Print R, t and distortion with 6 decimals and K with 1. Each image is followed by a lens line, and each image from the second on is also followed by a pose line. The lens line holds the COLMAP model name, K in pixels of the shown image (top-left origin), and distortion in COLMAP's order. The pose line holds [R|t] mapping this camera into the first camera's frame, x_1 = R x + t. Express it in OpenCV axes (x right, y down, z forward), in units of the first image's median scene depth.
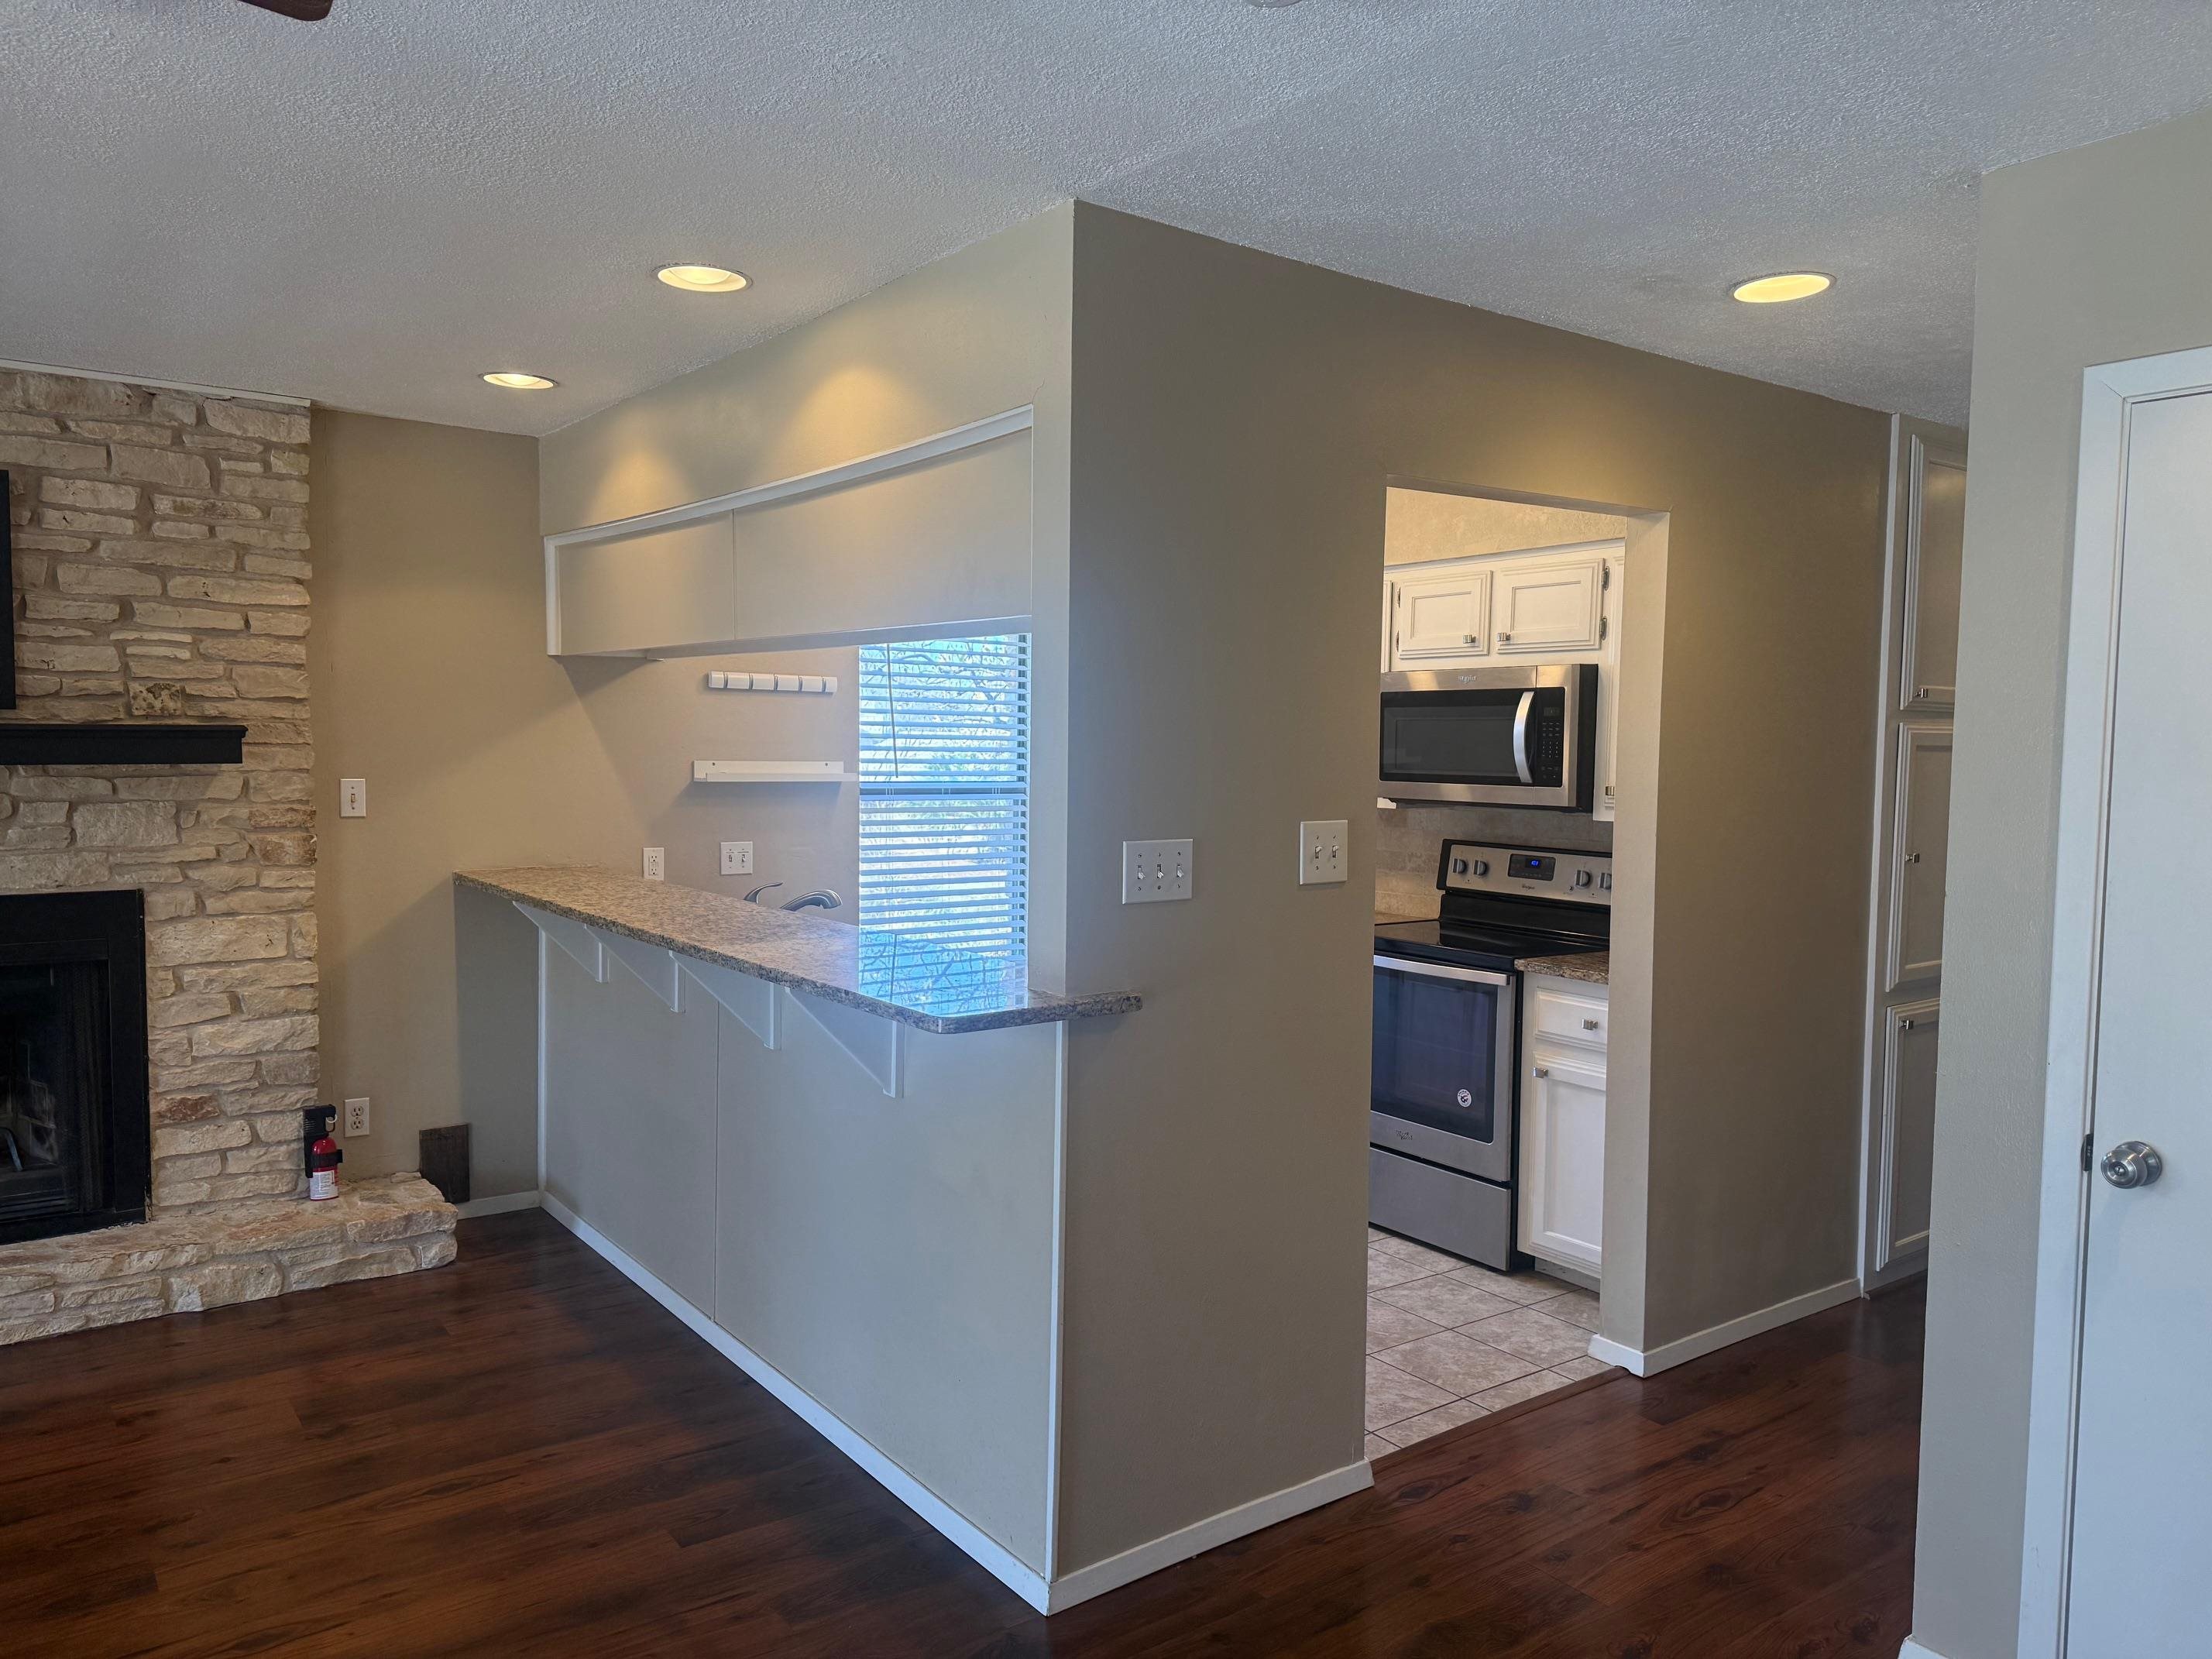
lens RADIAL K [[1580.8, 0, 1105.3], [0, 1580.8, 830.6], [0, 0, 1]] dist [0.014392, 0.001857]
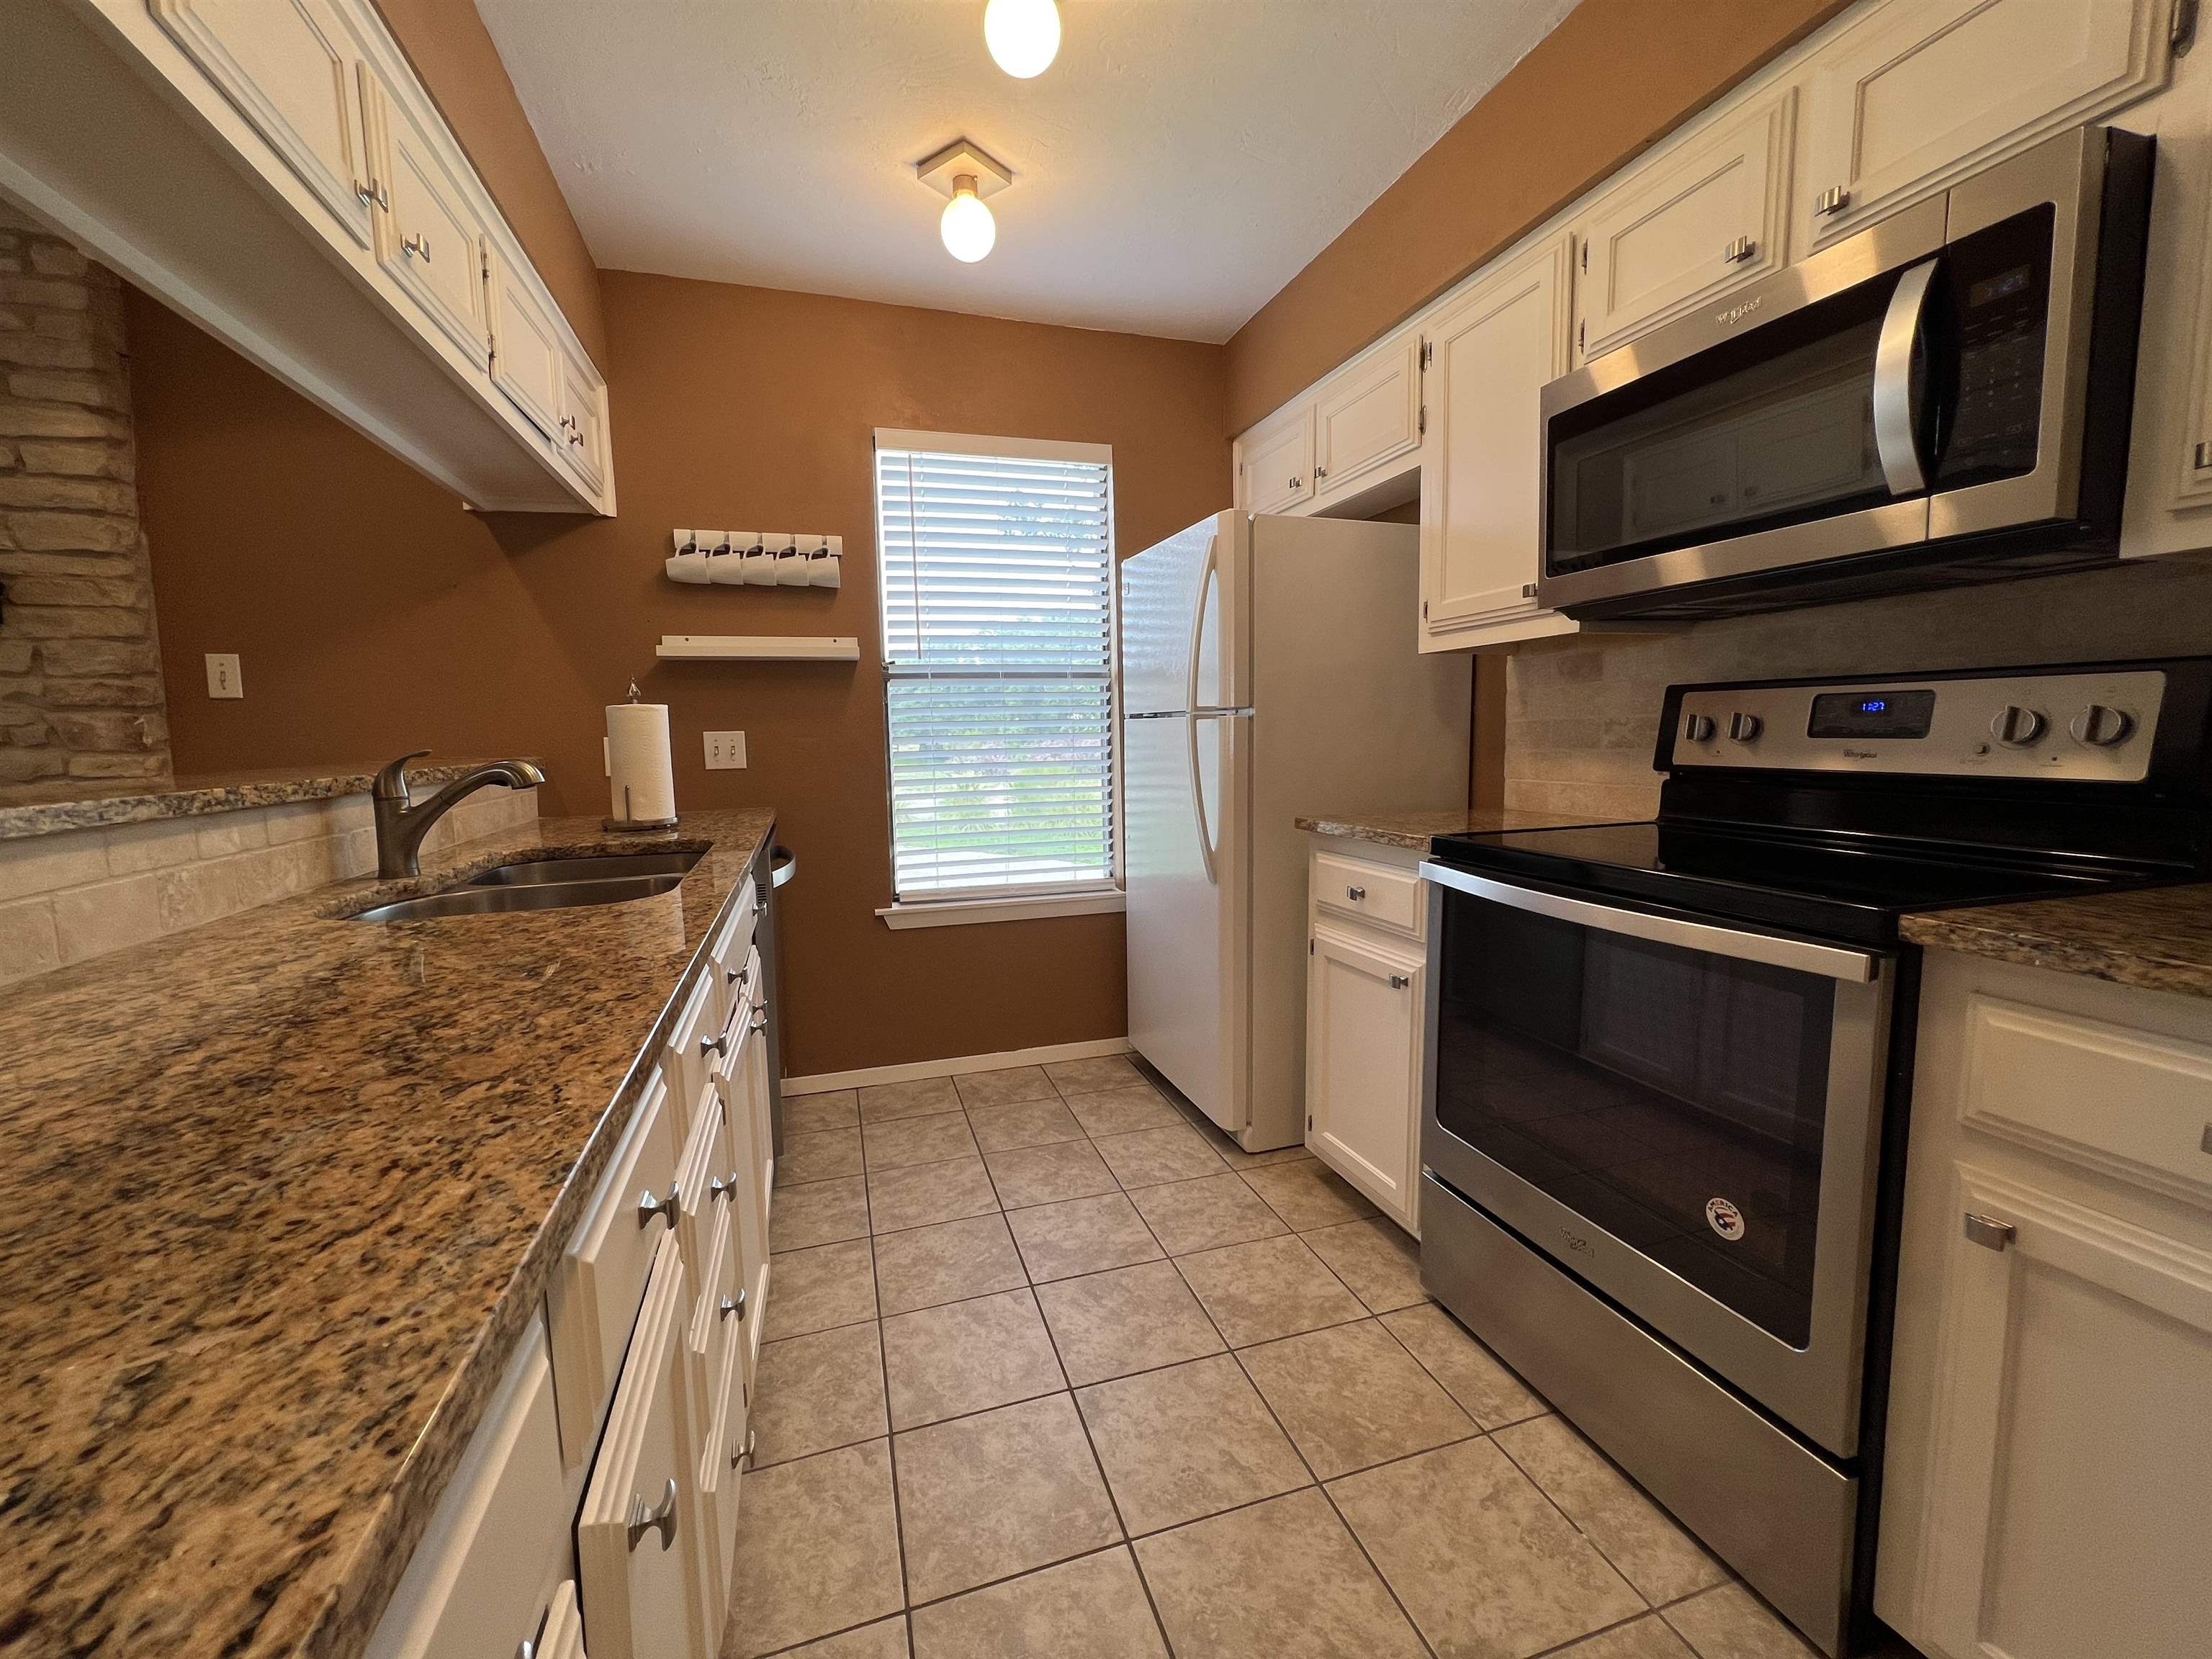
lens RADIAL K [[889.8, 0, 1100.4], [0, 889.8, 823.8], [0, 0, 1]] dist [-0.000802, 0.000058]
pose [[0.941101, 0.001913, -0.338121, 0.147630], [0.014272, 0.998868, 0.045377, 0.046227], [0.337825, -0.047530, 0.940008, 0.716679]]
